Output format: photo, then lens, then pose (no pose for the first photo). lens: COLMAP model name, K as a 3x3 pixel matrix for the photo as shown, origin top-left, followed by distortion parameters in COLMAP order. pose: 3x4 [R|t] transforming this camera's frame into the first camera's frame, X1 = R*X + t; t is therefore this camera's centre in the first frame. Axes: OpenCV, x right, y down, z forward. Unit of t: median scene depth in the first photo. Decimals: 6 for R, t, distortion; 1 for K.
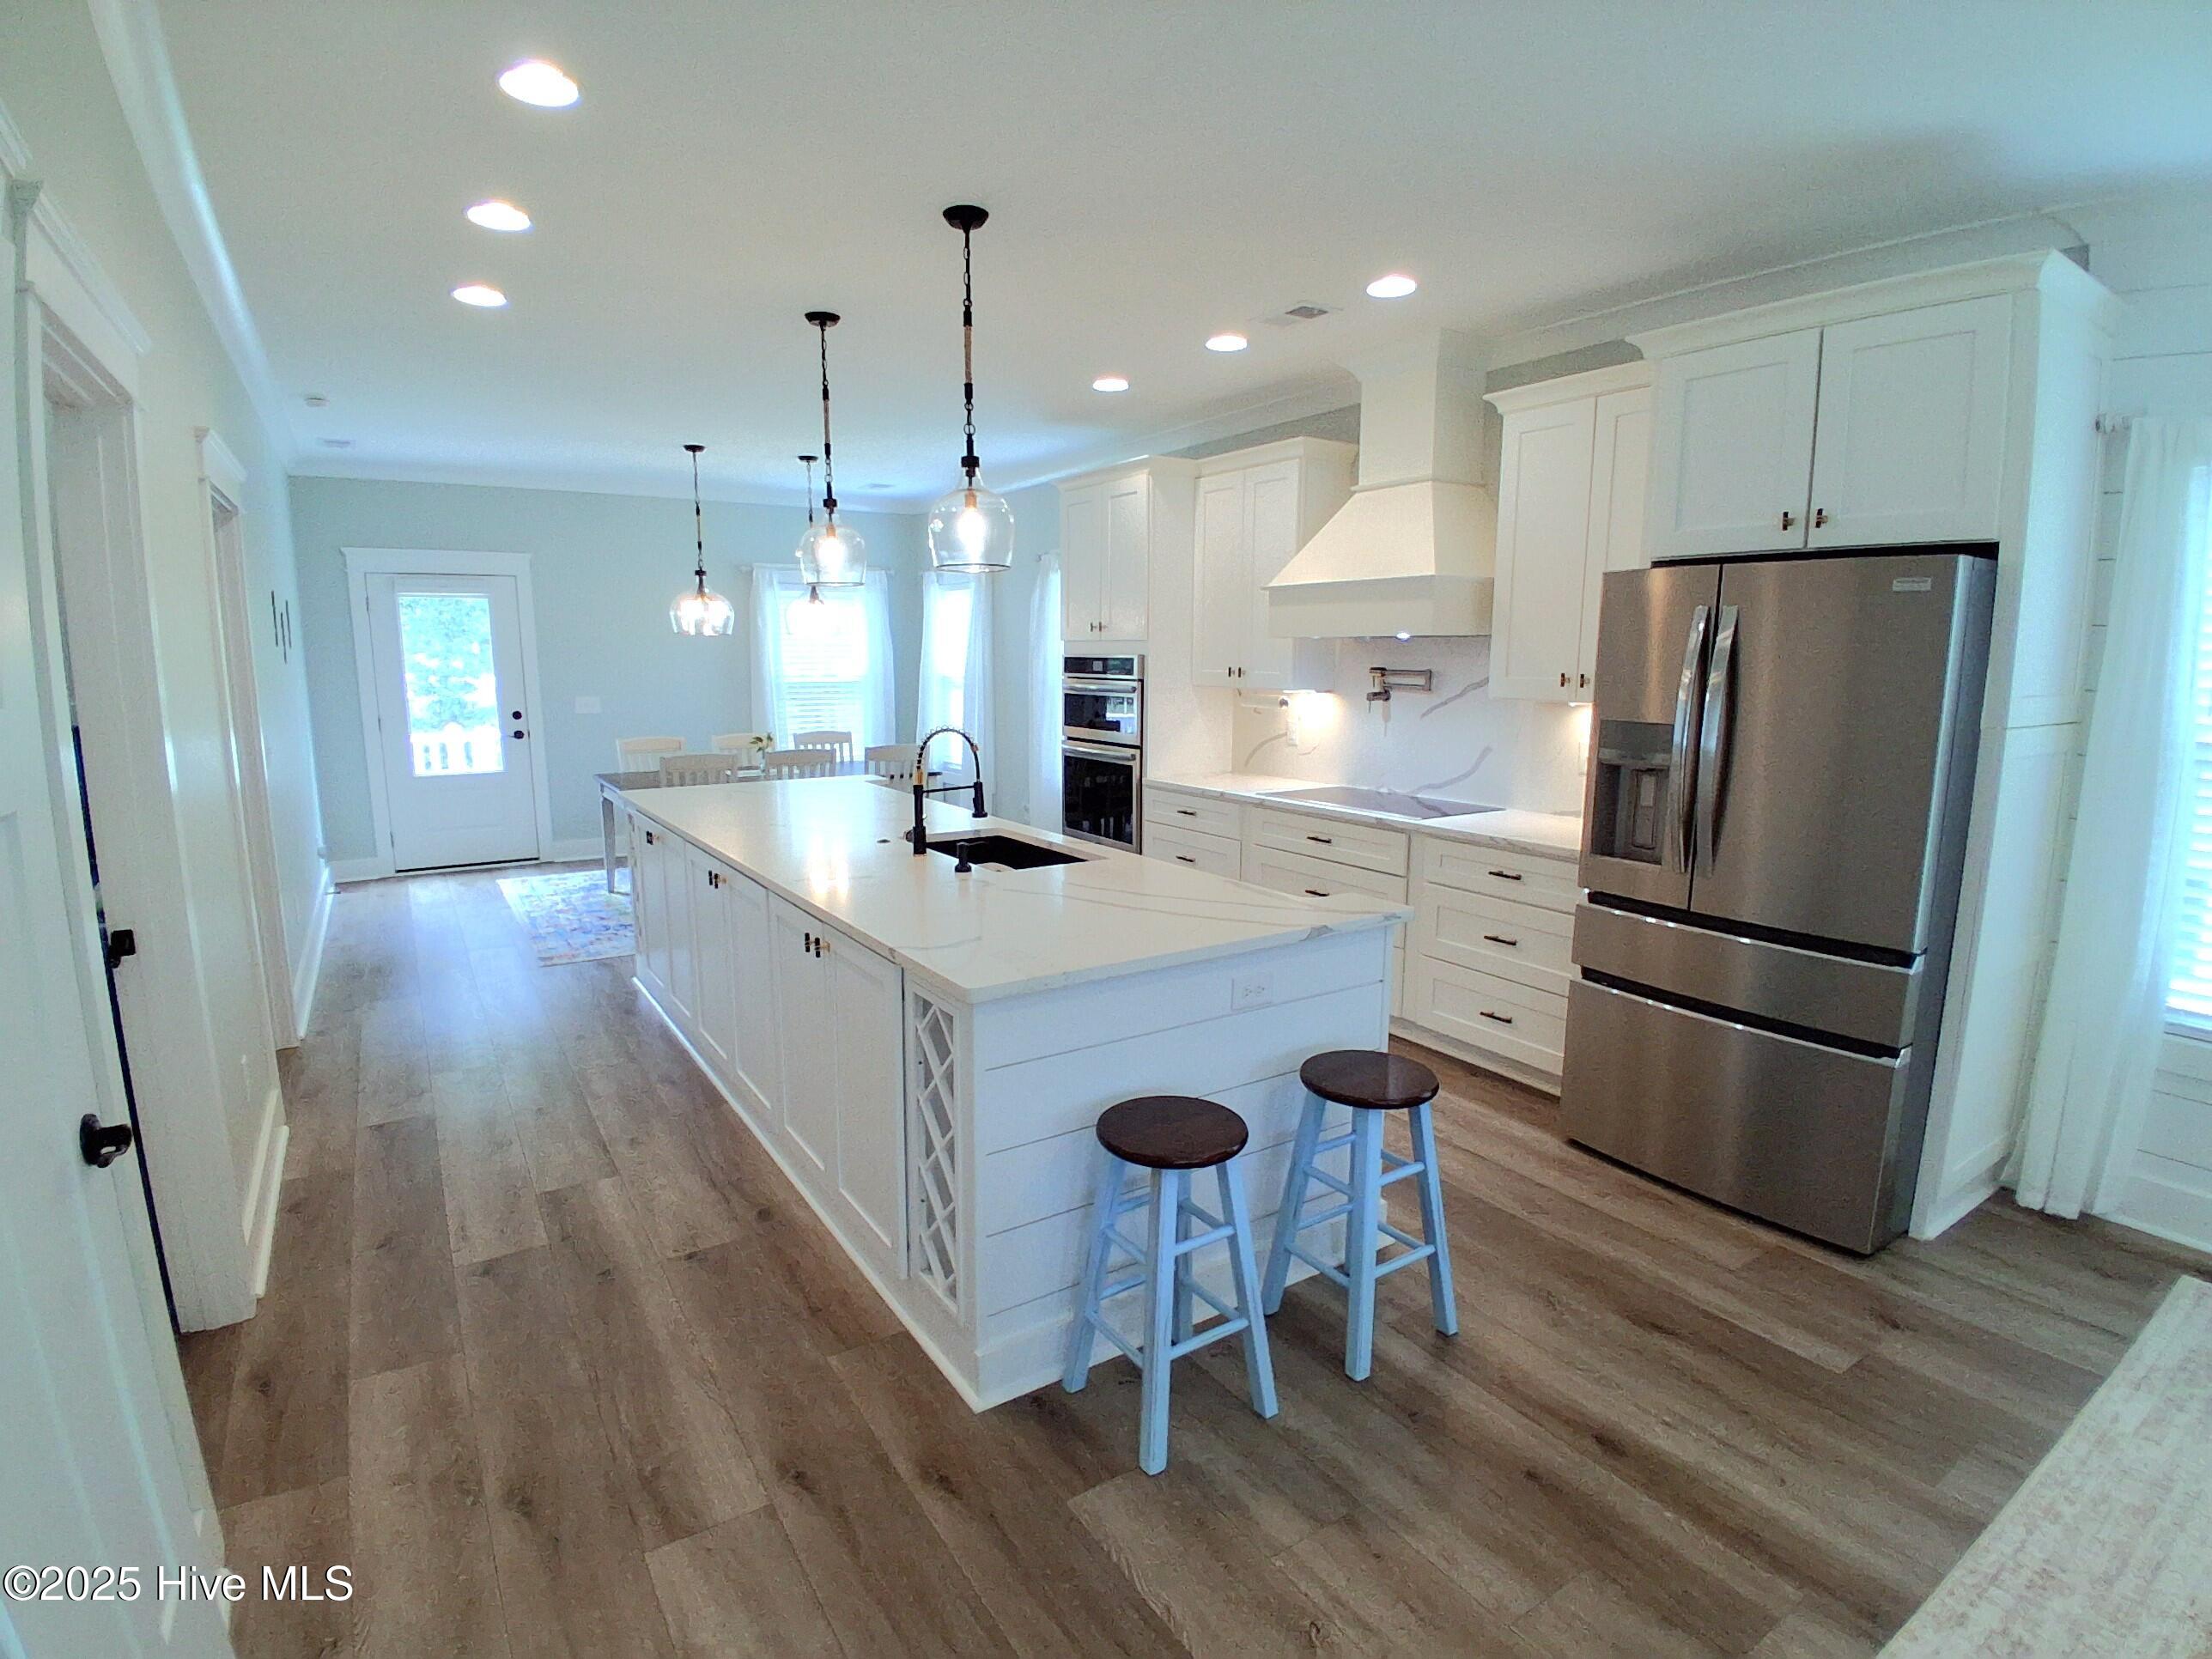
lens RADIAL K [[1098.2, 0, 1097.3], [0, 1098.2, 847.3], [0, 0, 1]] dist [0.003019, -0.046530]
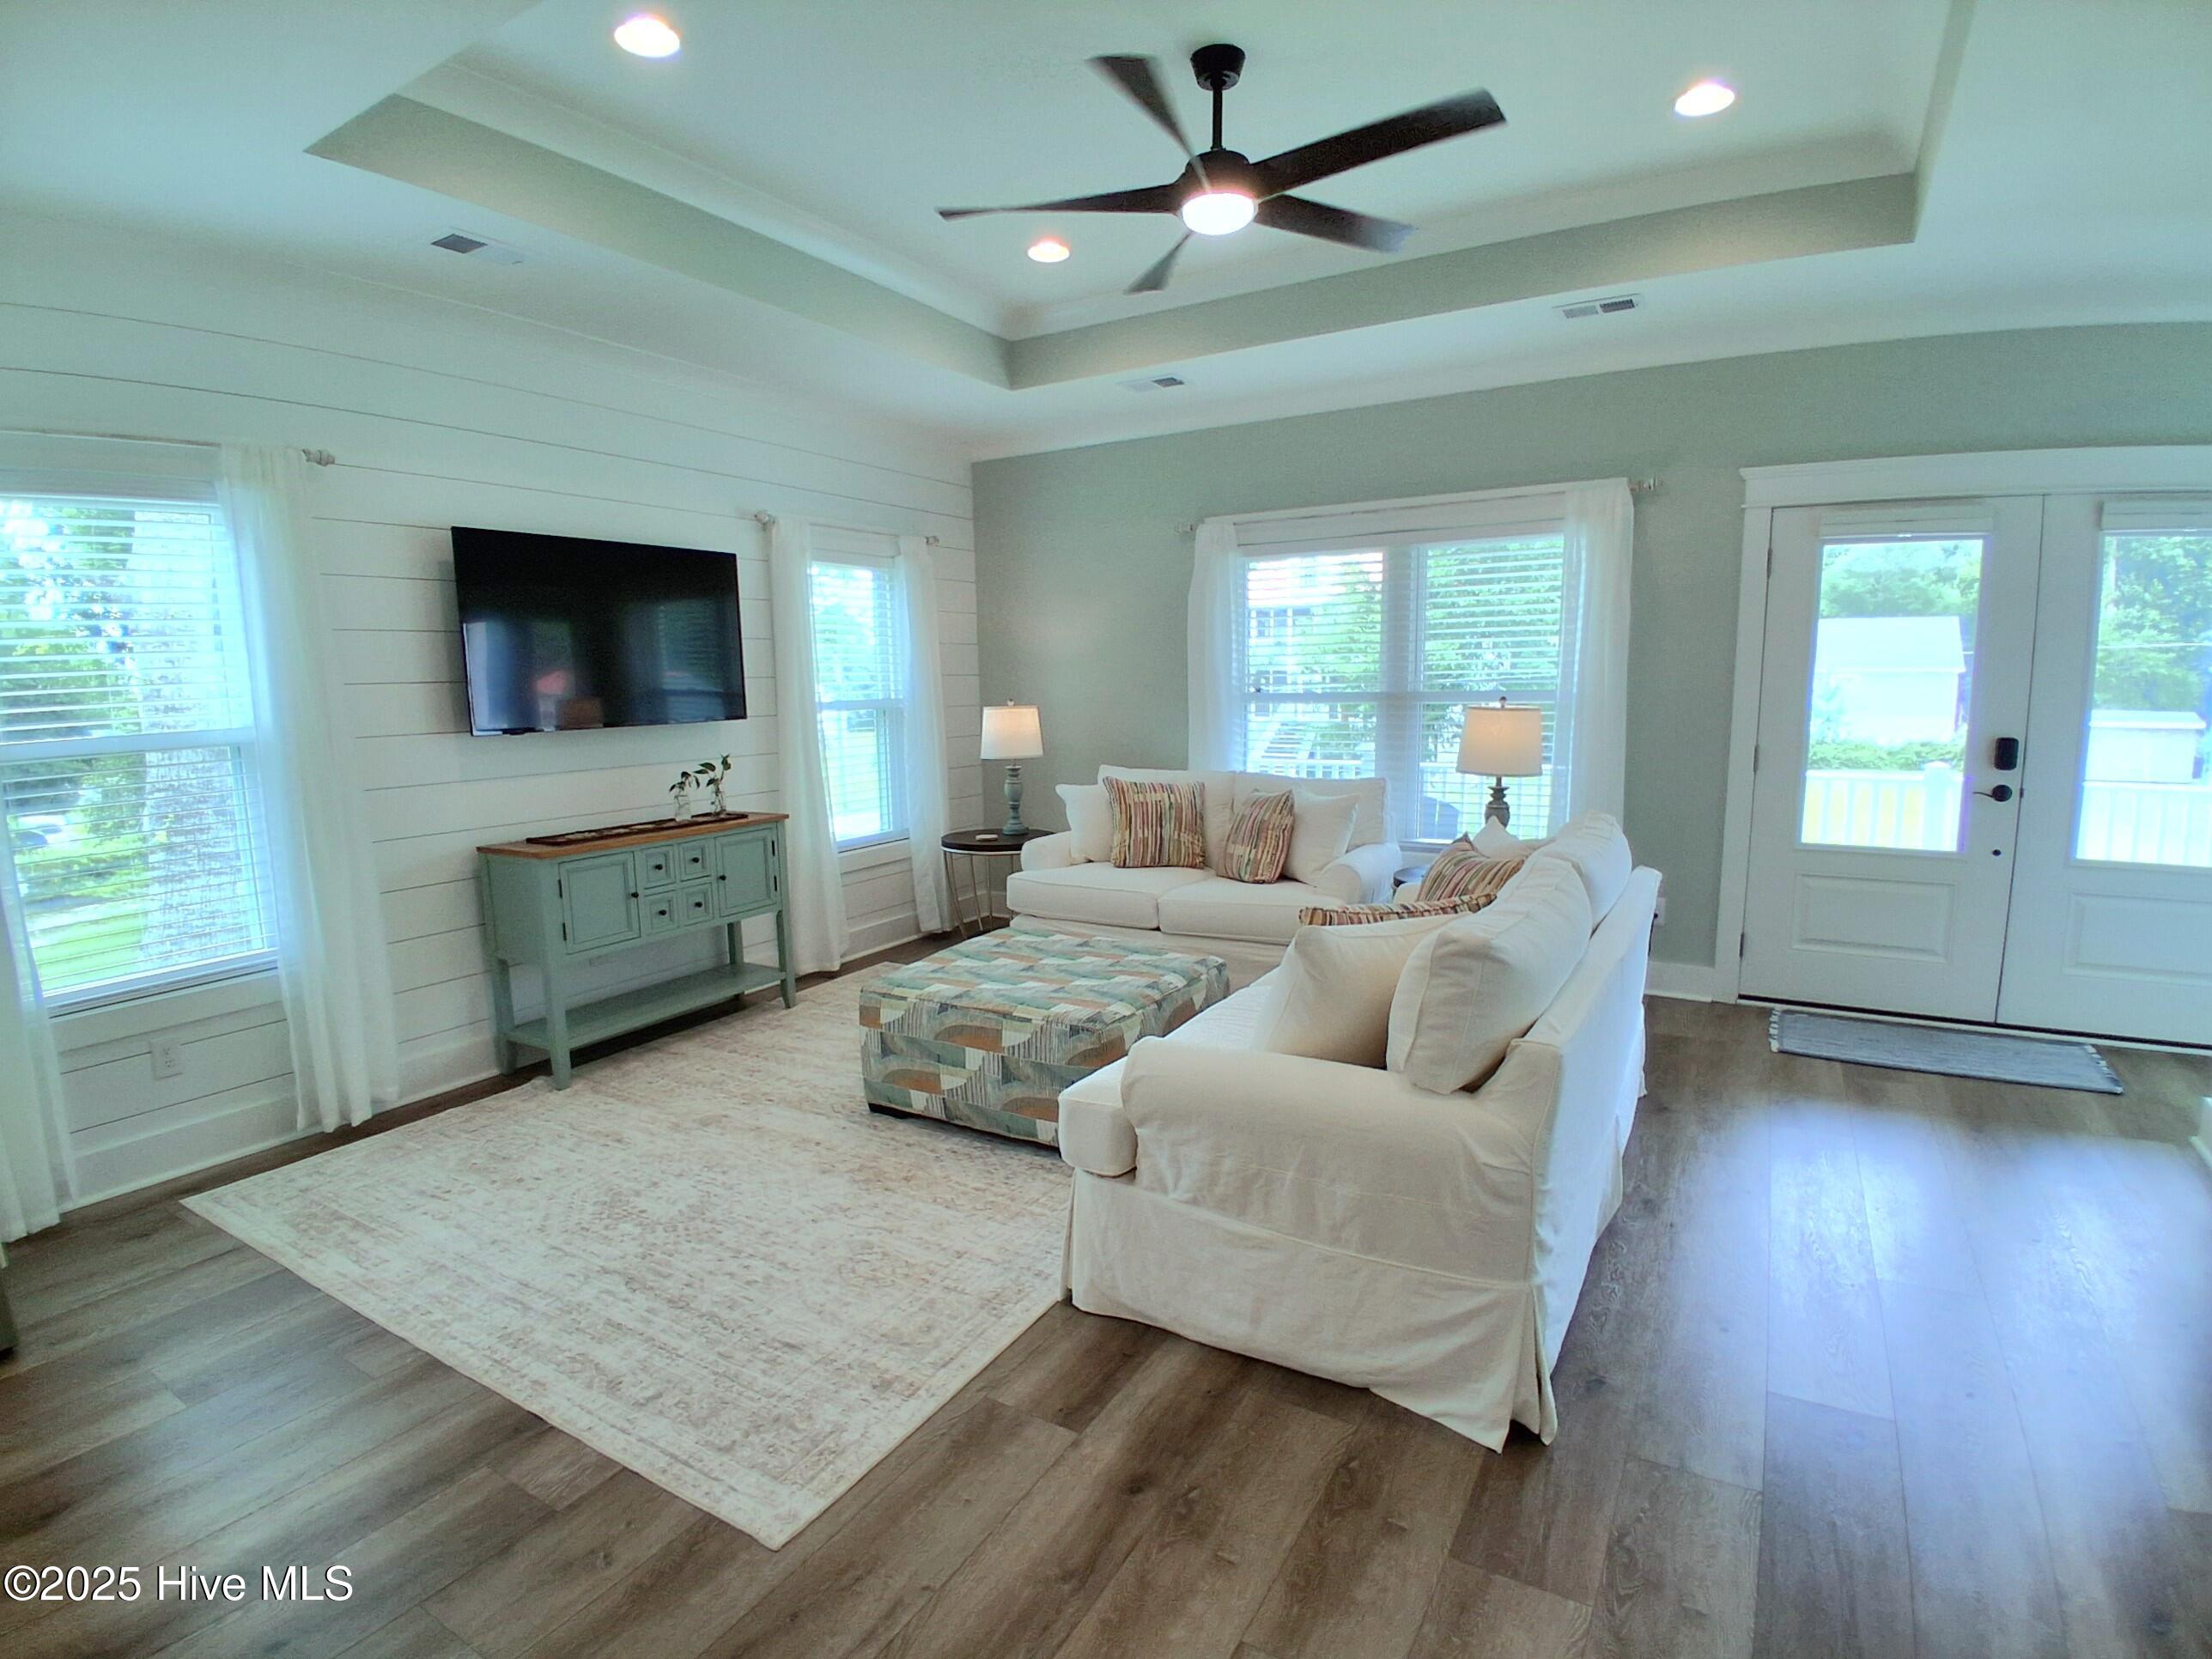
lens RADIAL K [[1098.2, 0, 1097.3], [0, 1098.2, 847.3], [0, 0, 1]] dist [0.003019, -0.046530]
pose [[-0.440305, -0.134091, 0.887779, -0.208250], [0.172208, 0.957815, 0.230077, -0.026991], [-0.881179, 0.254186, -0.398639, 0.274440]]
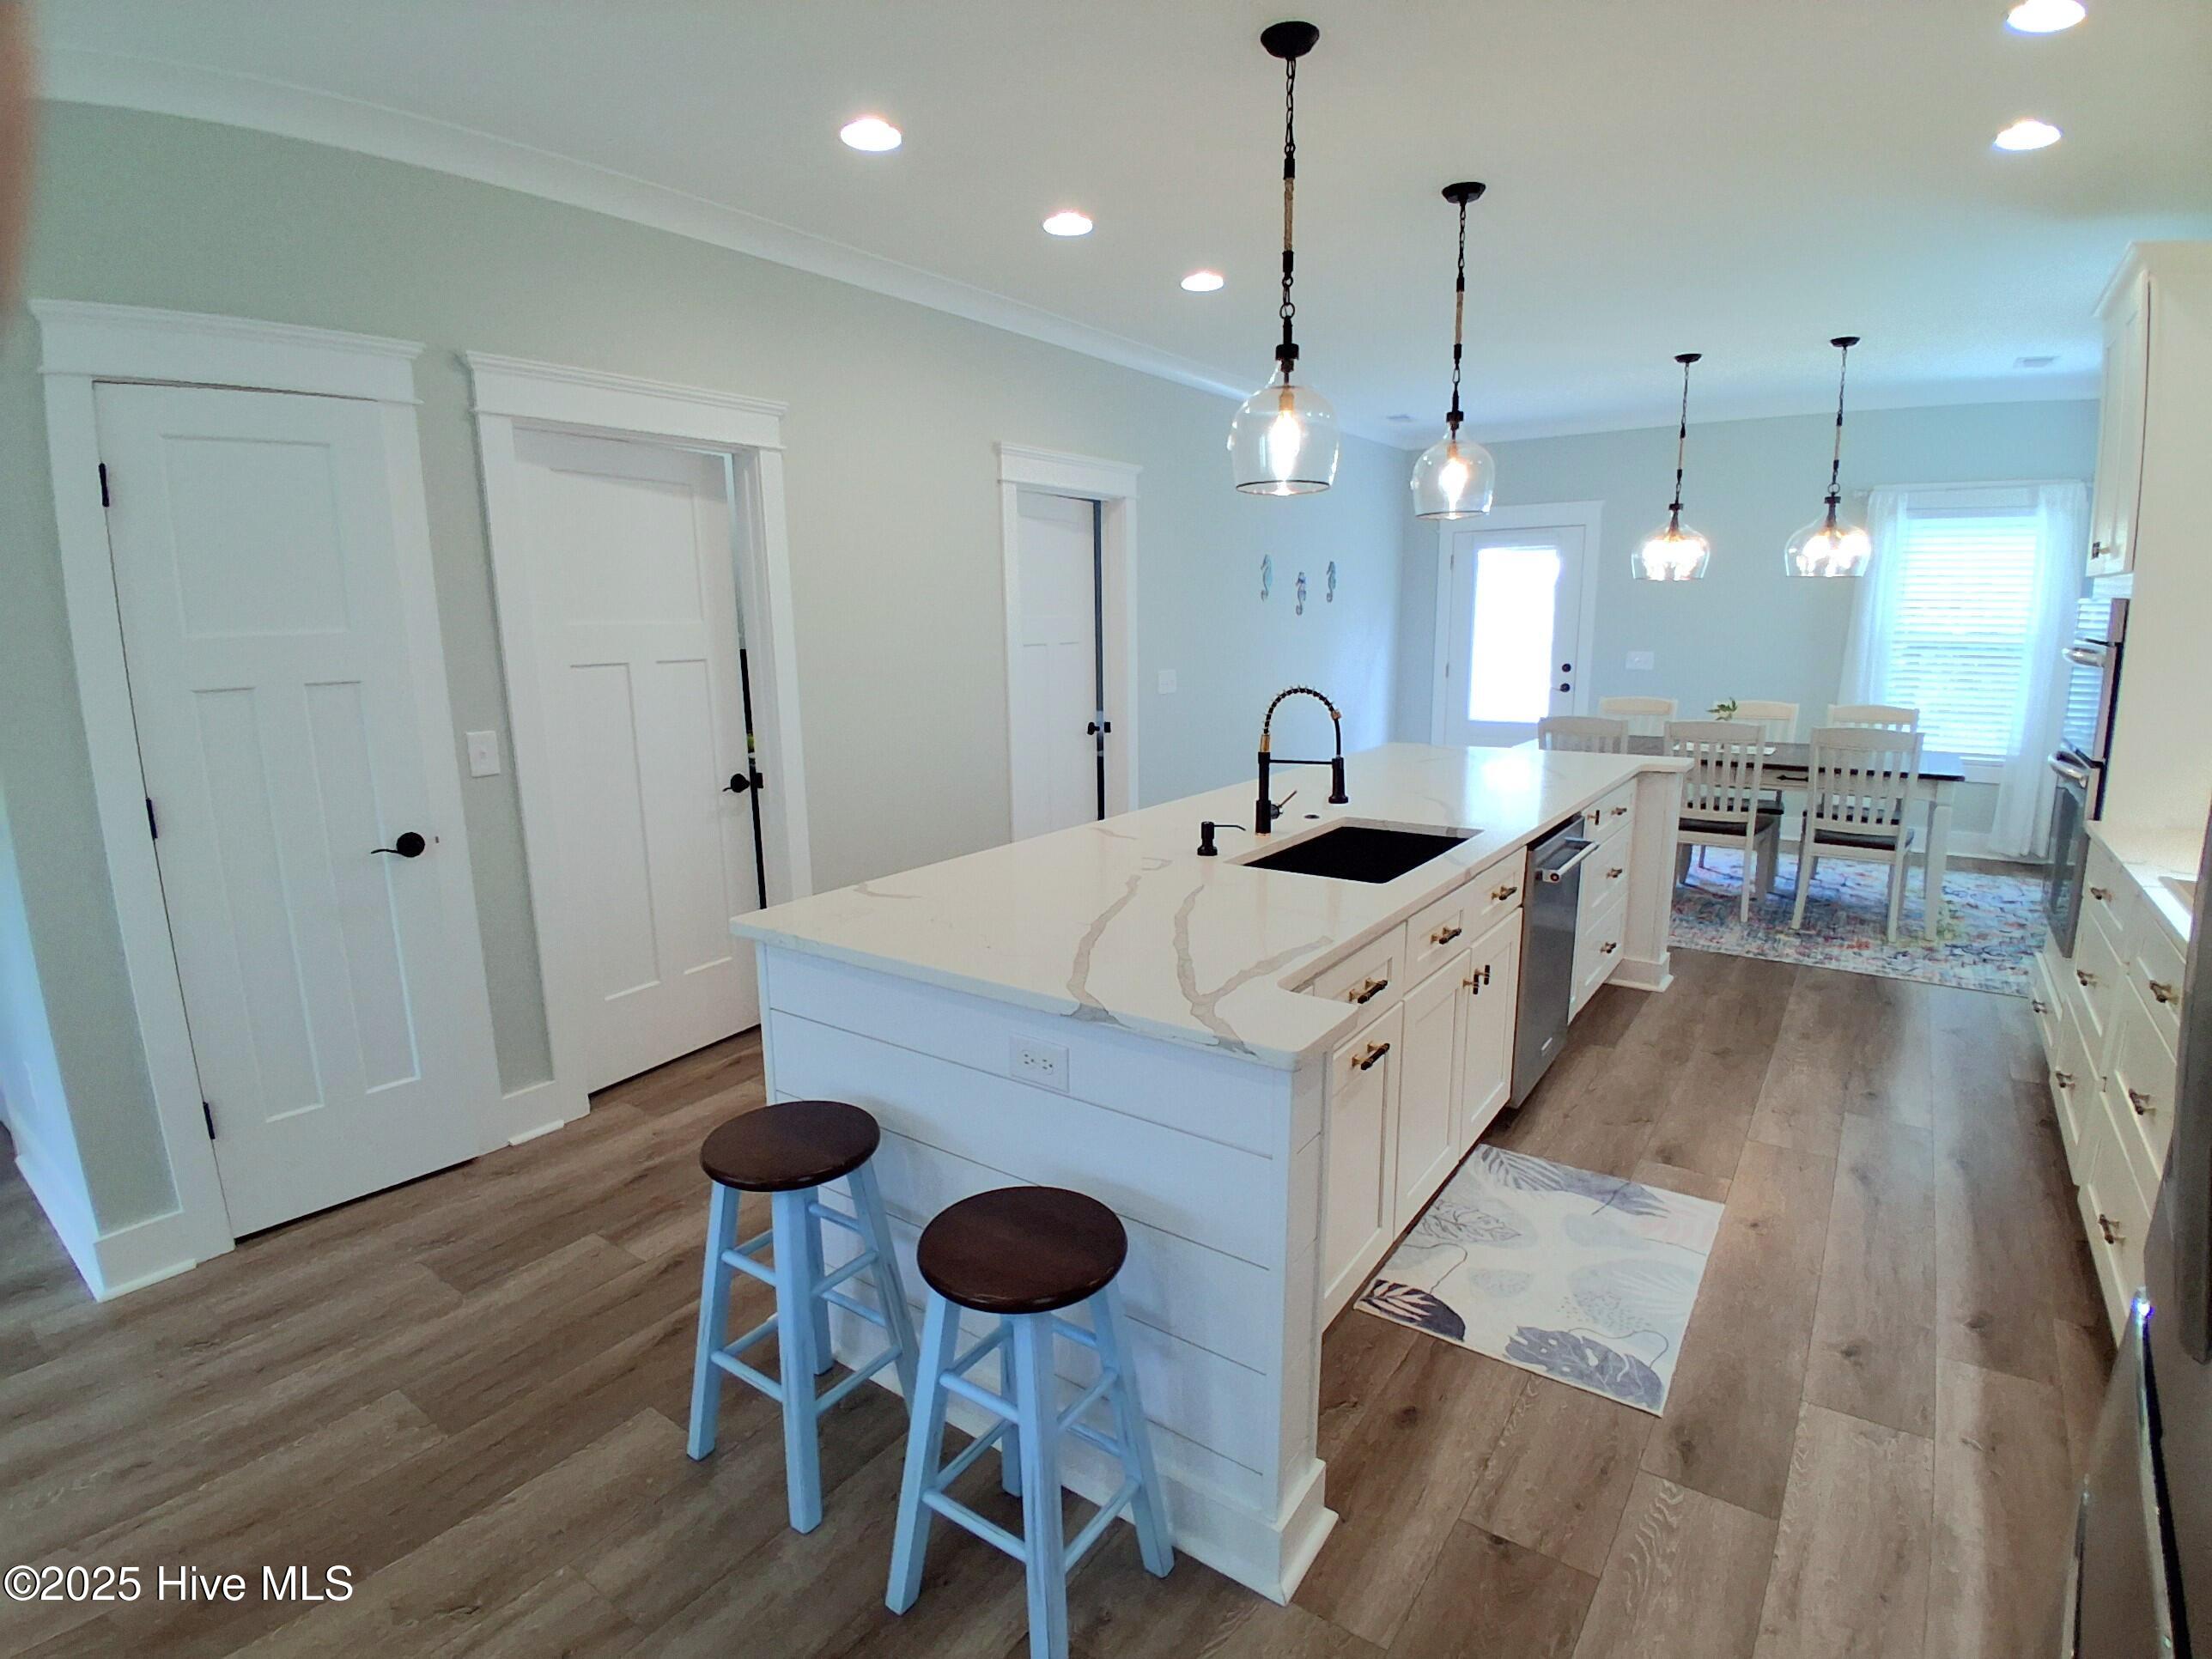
lens RADIAL K [[1098.2, 0, 1097.3], [0, 1098.2, 847.3], [0, 0, 1]] dist [0.003019, -0.046530]
pose [[0.363399, 0.182993, -0.913485, 0.439344], [-0.146956, 0.979504, 0.137757, -0.062106], [0.919970, 0.084181, 0.382842, 0.419764]]
